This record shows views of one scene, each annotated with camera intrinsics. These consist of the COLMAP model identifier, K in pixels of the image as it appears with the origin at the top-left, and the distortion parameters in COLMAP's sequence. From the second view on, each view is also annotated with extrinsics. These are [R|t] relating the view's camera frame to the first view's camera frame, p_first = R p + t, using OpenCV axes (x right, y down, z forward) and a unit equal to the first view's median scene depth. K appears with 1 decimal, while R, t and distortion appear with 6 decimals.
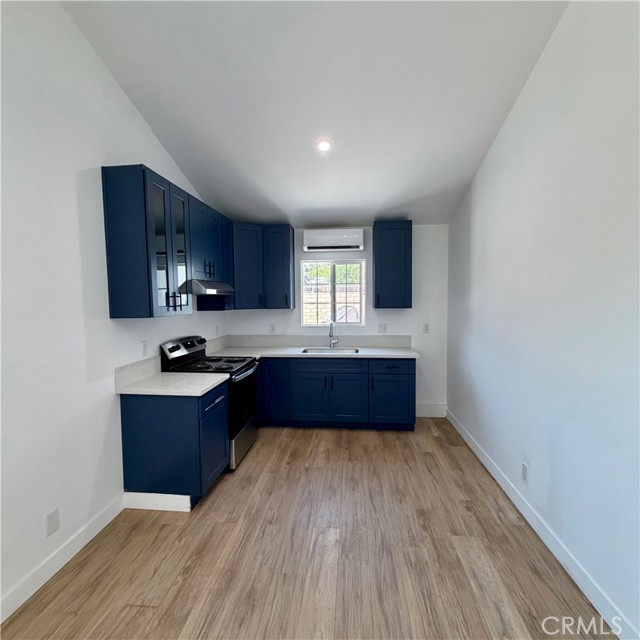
lens RADIAL K [[339.5, 0, 319.2], [0, 339.5, 317.8], [0, 0, 1]] dist [-0.001676, 0.000211]
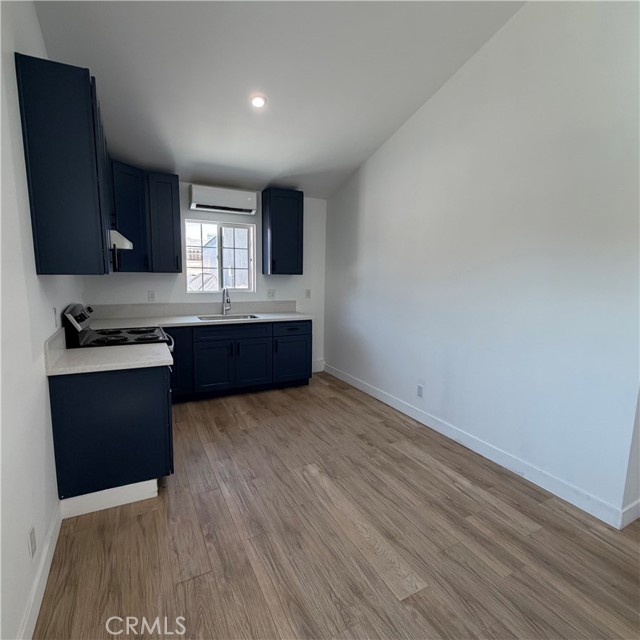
lens RADIAL K [[356.4, 0, 320.0], [0, 356.4, 320.0], [0, 0, 1]] dist [-0.002156, -0.000586]
pose [[0.834189, -0.048990, 0.549298, -0.372432], [0.004828, 0.996657, 0.081556, 0.027586], [-0.551457, -0.065382, 0.831637, 0.013831]]
